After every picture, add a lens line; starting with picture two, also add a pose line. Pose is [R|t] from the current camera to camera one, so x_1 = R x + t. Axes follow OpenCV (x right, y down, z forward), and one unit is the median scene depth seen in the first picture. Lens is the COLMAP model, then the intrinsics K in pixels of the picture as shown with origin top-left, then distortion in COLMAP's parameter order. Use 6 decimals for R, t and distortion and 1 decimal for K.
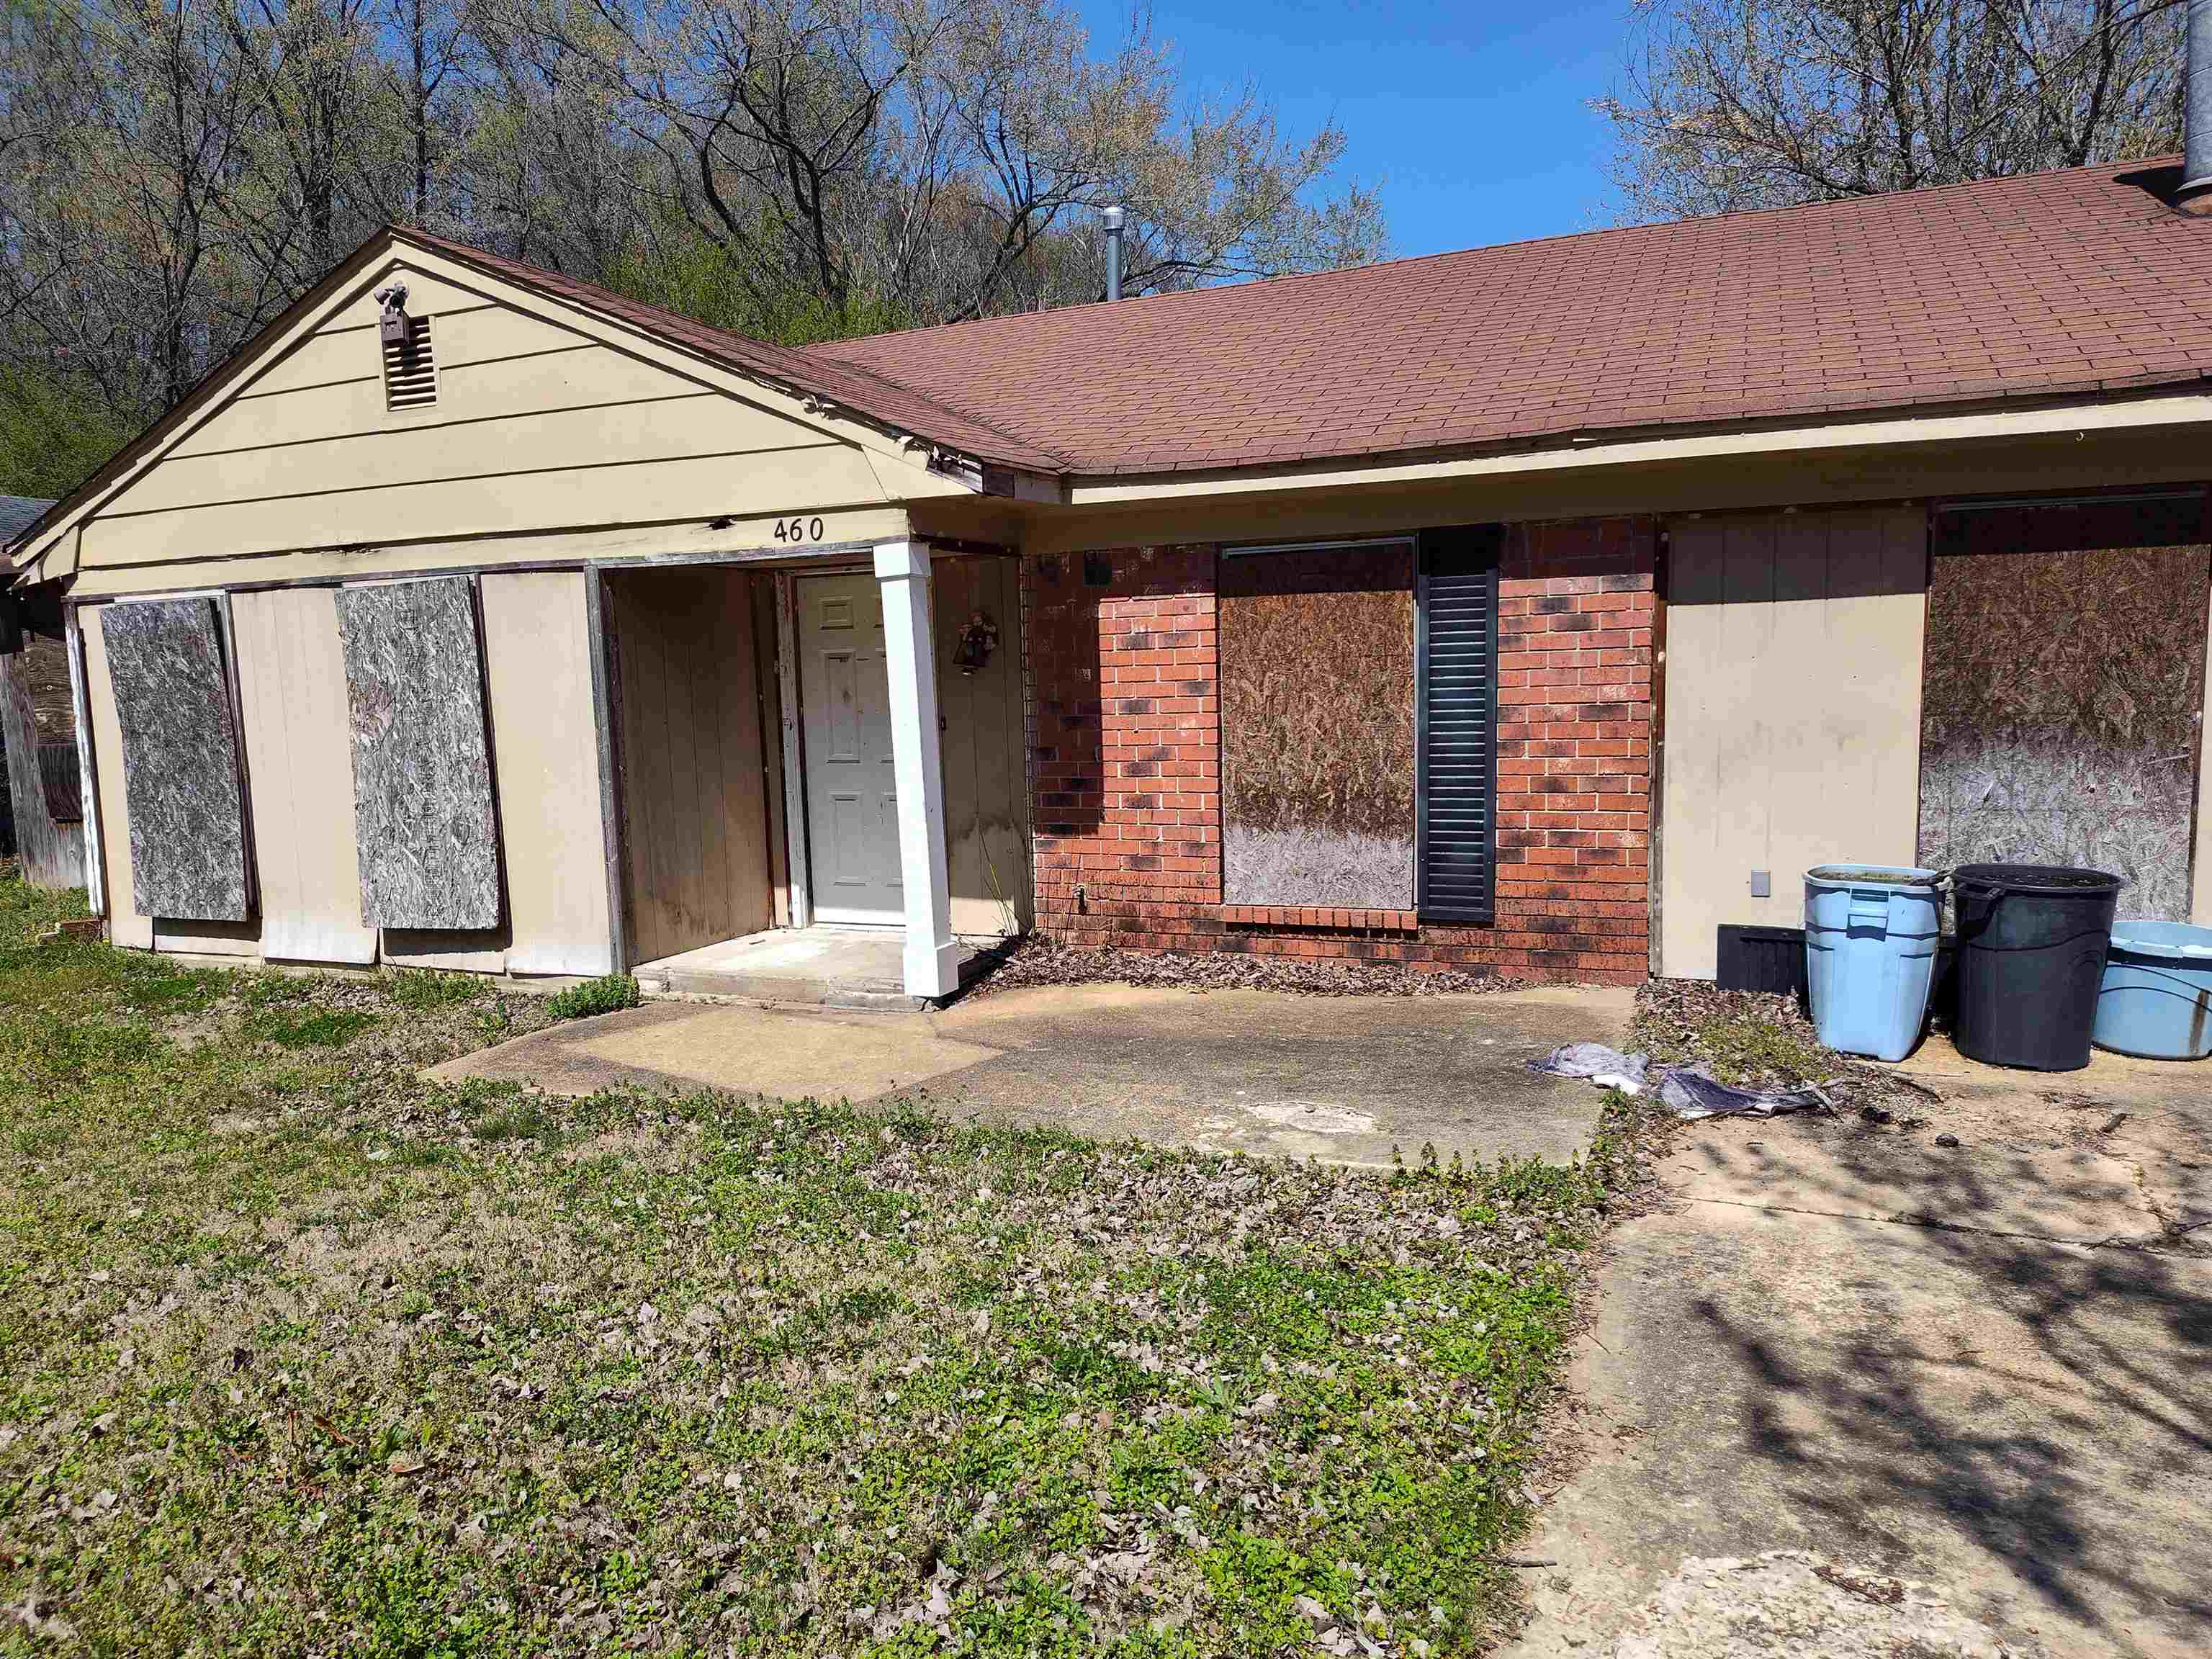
lens RADIAL K [[1617.3, 0, 1106.0], [0, 1617.3, 829.5], [0, 0, 1]] dist [0.063270, -0.095536]
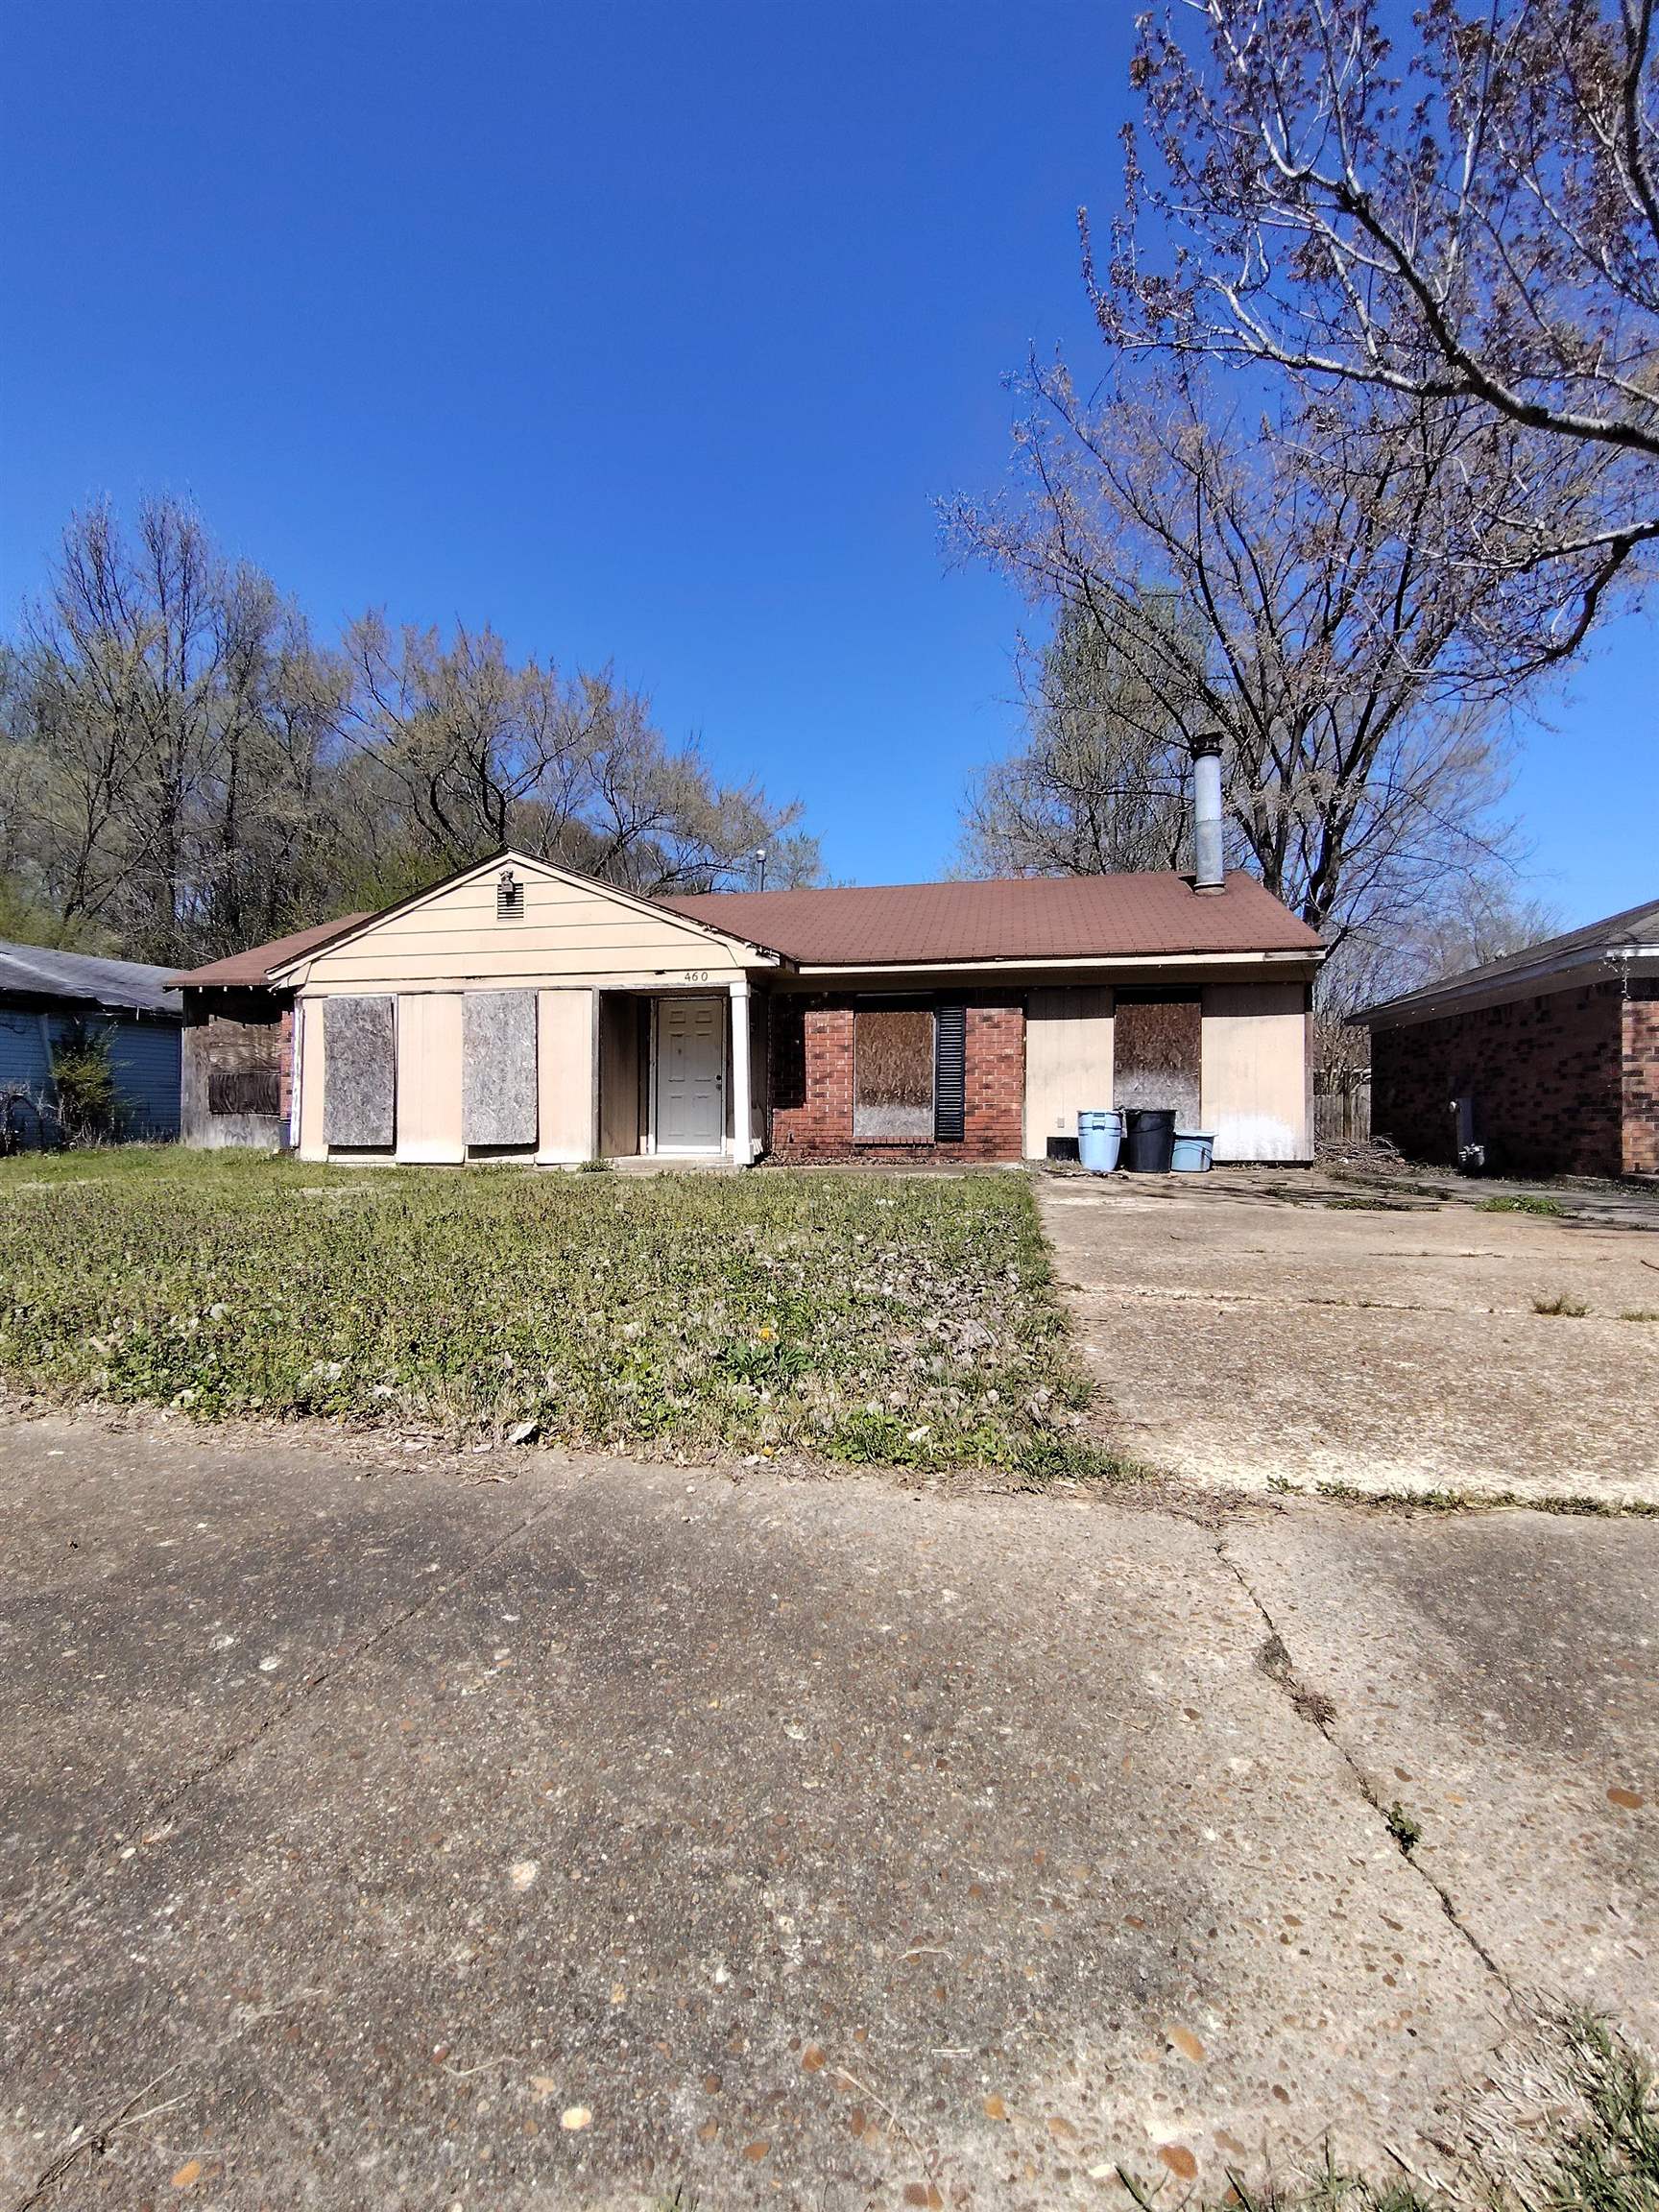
lens RADIAL K [[1024.2, 0, 818.7], [0, 1024.2, 1047.3], [0, 0, 1]] dist [-0.000598, 0.000063]
pose [[0.982774, 0.044959, 0.179261, -0.264324], [-0.016170, 0.987158, -0.158928, 0.160841], [-0.184104, 0.153292, 0.970880, -0.519141]]
